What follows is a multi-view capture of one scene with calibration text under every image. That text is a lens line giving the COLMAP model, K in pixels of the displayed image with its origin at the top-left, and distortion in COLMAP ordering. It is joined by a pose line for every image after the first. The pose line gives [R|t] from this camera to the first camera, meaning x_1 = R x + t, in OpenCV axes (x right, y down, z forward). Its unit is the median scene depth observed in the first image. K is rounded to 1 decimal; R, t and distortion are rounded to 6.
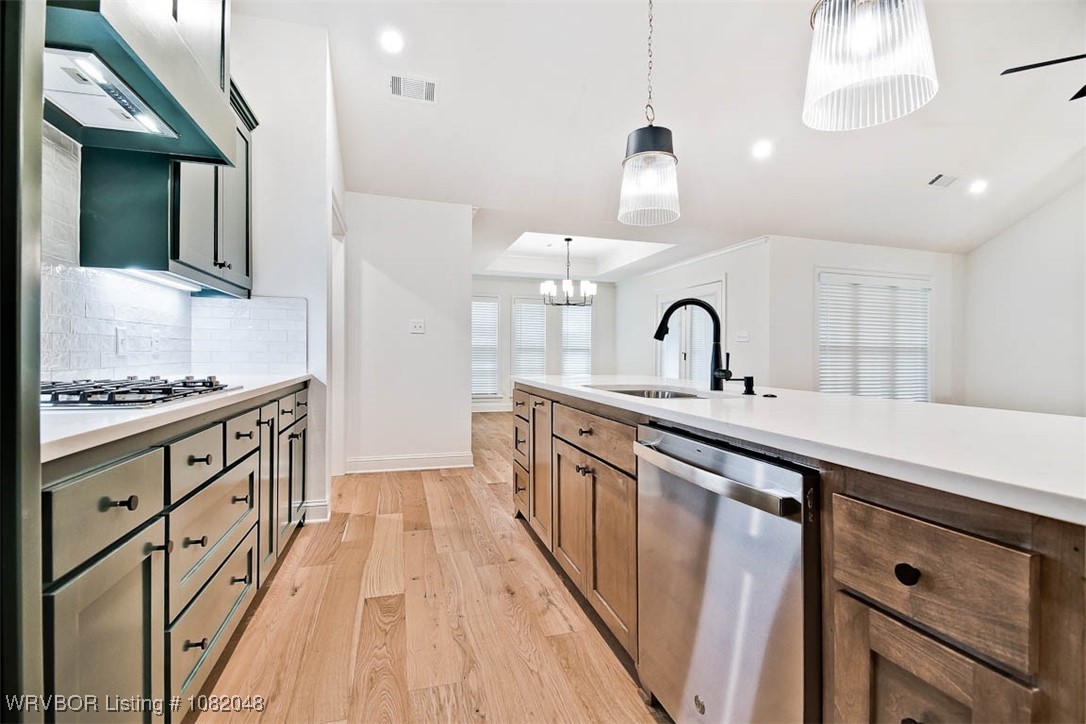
lens RADIAL K [[481.3, 0, 534.3], [0, 481.3, 353.0], [0, 0, 1]] dist [-0.003570, -0.009898]
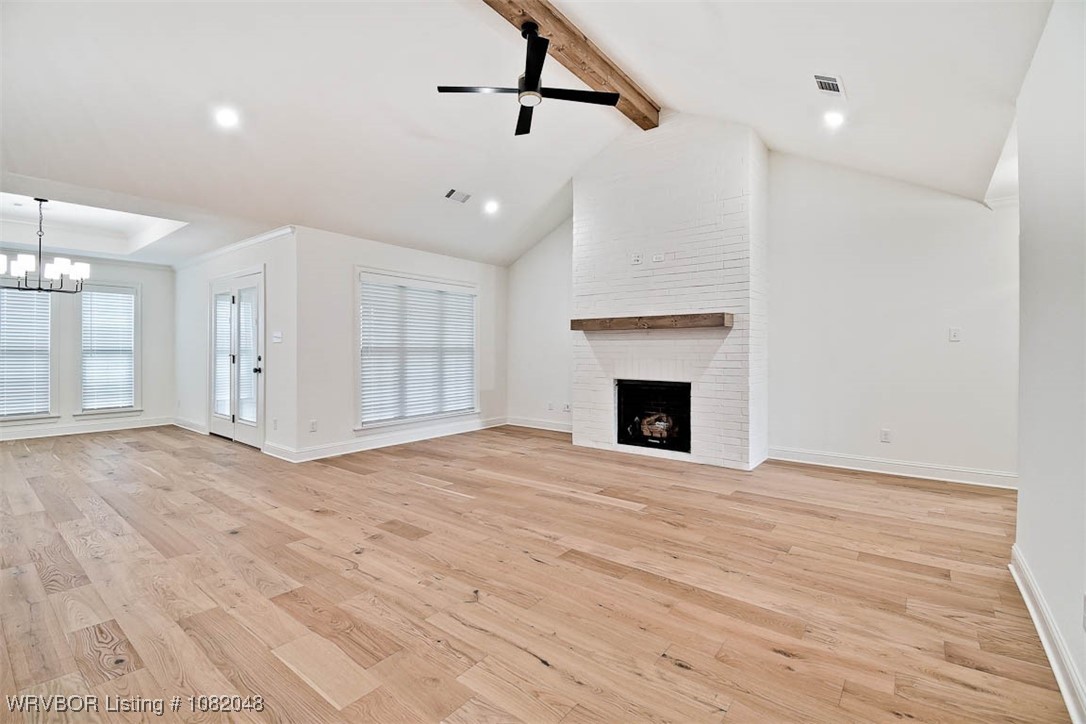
lens RADIAL K [[481.3, 0, 545.3], [0, 481.3, 353.6], [0, 0, 1]] dist [-0.003570, -0.009898]
pose [[0.807098, -0.011608, 0.590304, 0.292910], [0.007889, 0.999929, 0.008876, -0.006523], [-0.590365, -0.002506, 0.807132, -0.011232]]
